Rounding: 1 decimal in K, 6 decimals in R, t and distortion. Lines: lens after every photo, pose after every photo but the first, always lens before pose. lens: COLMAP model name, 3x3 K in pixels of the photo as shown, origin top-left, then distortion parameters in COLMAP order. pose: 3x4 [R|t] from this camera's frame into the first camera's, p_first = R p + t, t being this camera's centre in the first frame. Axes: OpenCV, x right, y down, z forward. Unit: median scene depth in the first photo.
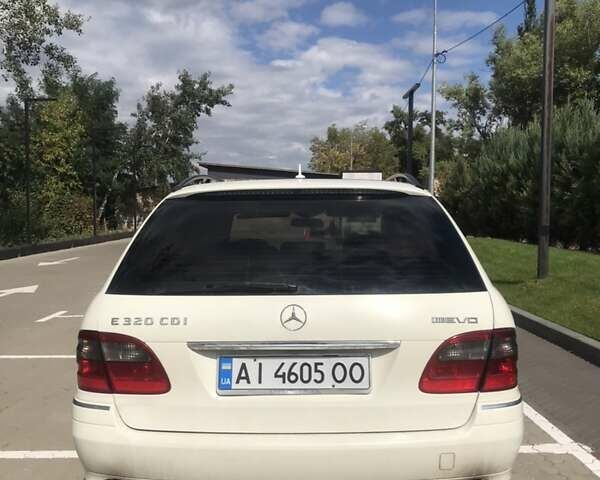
lens RADIAL K [[629.4, 0, 301.2], [0, 629.4, 238.9], [0, 0, 1]] dist [-0.010241, 0.000000]
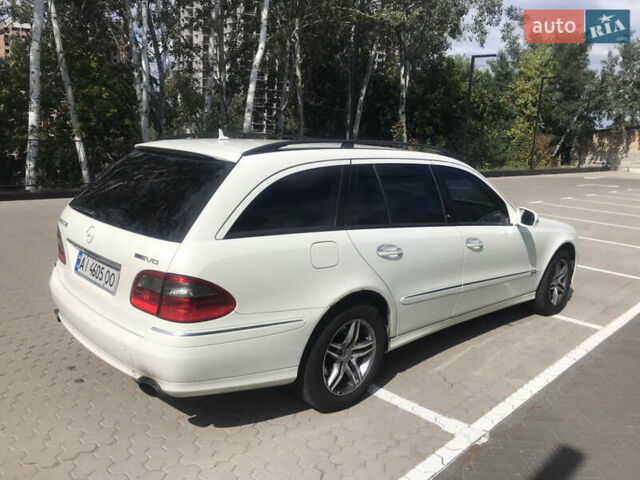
lens RADIAL K [[494.8, 0, 320.2], [0, 494.8, 240.0], [0, 0, 1]] dist [-0.002284, 0.005962]
pose [[0.728121, 0.184724, -0.660088, 1.157583], [-0.088175, 0.980243, 0.177056, -0.117142], [0.679754, -0.070715, 0.730024, 0.504141]]
